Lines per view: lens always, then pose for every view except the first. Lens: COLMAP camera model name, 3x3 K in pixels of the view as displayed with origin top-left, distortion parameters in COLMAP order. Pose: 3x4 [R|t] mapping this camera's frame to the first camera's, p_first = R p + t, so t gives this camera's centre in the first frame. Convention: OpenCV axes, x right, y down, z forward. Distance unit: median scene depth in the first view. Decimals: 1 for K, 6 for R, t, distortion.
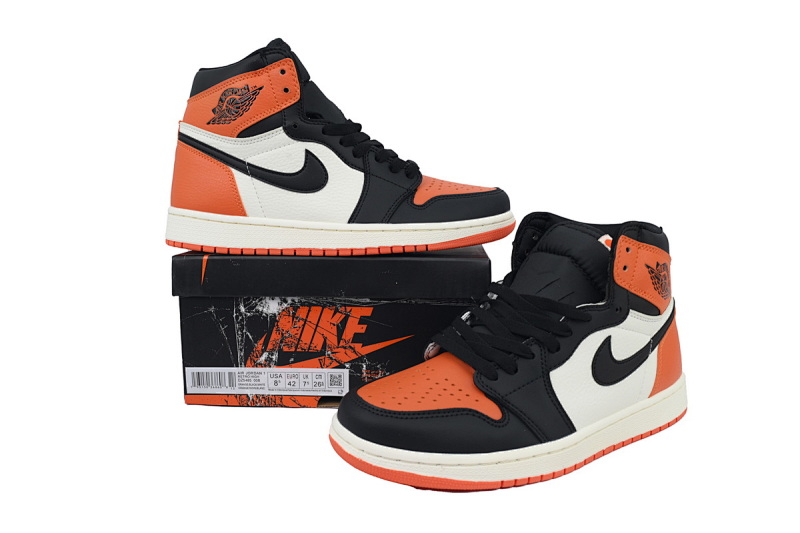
lens RADIAL K [[685.1, 0, 398.0], [0, 685.1, 269.2], [0, 0, 1]] dist [0.134443, -0.002540]
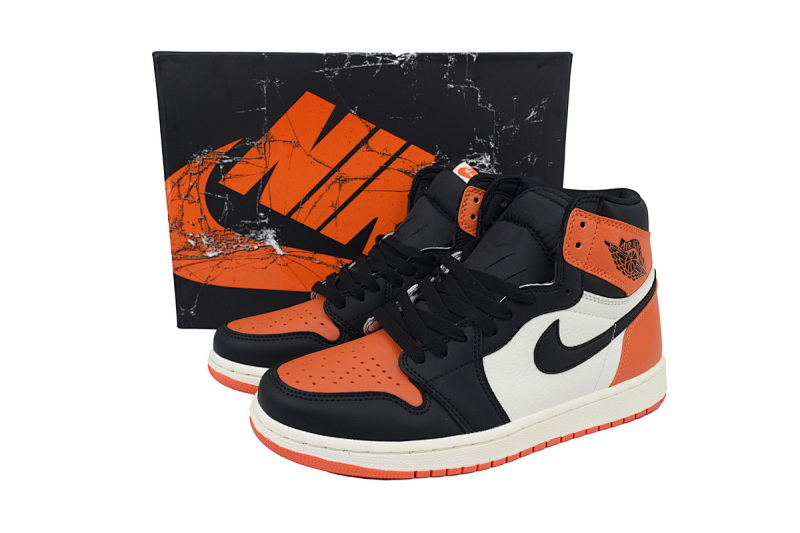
lens RADIAL K [[685.1, 0, 398.7], [0, 685.1, 267.1], [0, 0, 1]] dist [0.134443, -0.002540]
pose [[0.988063, 0.037796, -0.149345, 0.234573], [-0.024876, 0.995858, 0.087450, -0.045808], [0.152032, -0.082690, 0.984911, 0.092288]]
